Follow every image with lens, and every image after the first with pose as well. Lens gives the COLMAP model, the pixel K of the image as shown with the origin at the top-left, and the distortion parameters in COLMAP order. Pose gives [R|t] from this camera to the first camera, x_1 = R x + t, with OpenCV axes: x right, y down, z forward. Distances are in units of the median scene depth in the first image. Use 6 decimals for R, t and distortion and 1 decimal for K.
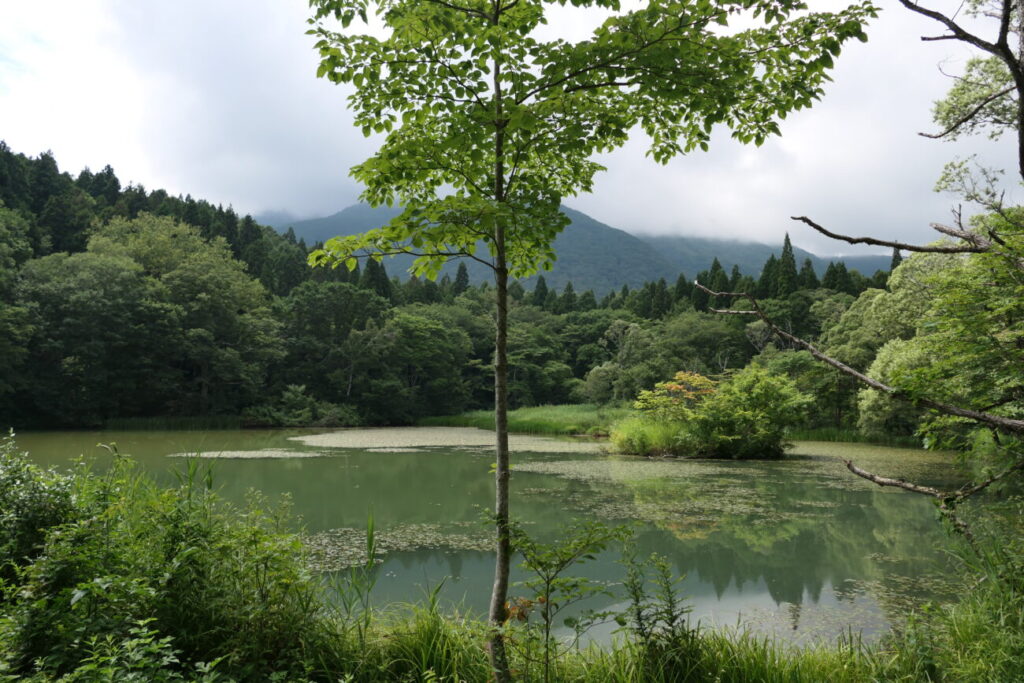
lens RADIAL K [[732.2, 0, 510.2], [0, 732.2, 337.9], [0, 0, 1]] dist [-0.010491, 0.000610]
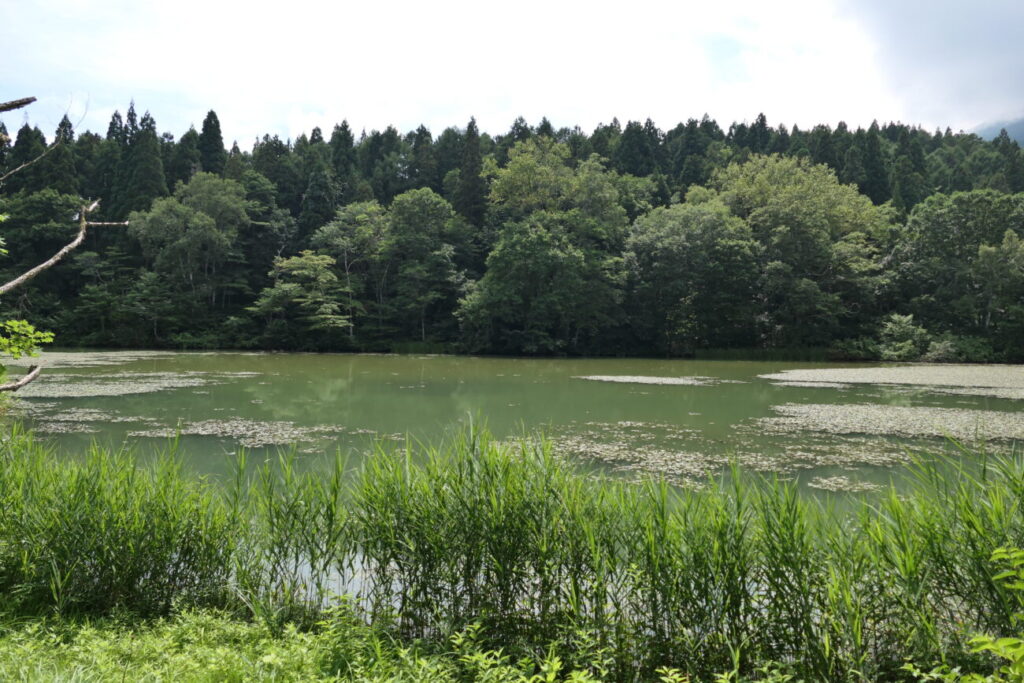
lens RADIAL K [[732.2, 0, 510.4], [0, 732.2, 344.5], [0, 0, 1]] dist [-0.010491, 0.000610]
pose [[0.584178, 0.006836, -0.811597, 0.140122], [0.072700, 0.995504, 0.060713, 0.010178], [0.808363, -0.094470, 0.581055, 0.080378]]
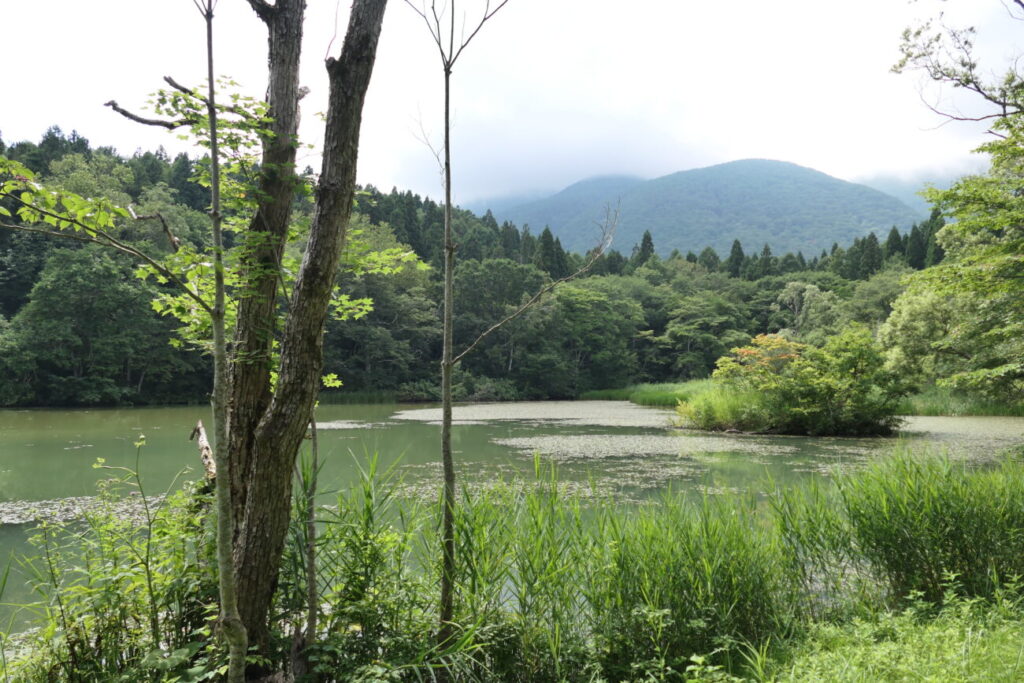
lens RADIAL K [[732.2, 0, 512.7], [0, 732.2, 342.7], [0, 0, 1]] dist [-0.010491, 0.000610]
pose [[0.955576, -0.027380, -0.293471, 0.084195], [0.039219, 0.998634, 0.034532, 0.005778], [0.292124, -0.044508, 0.955344, 0.035088]]
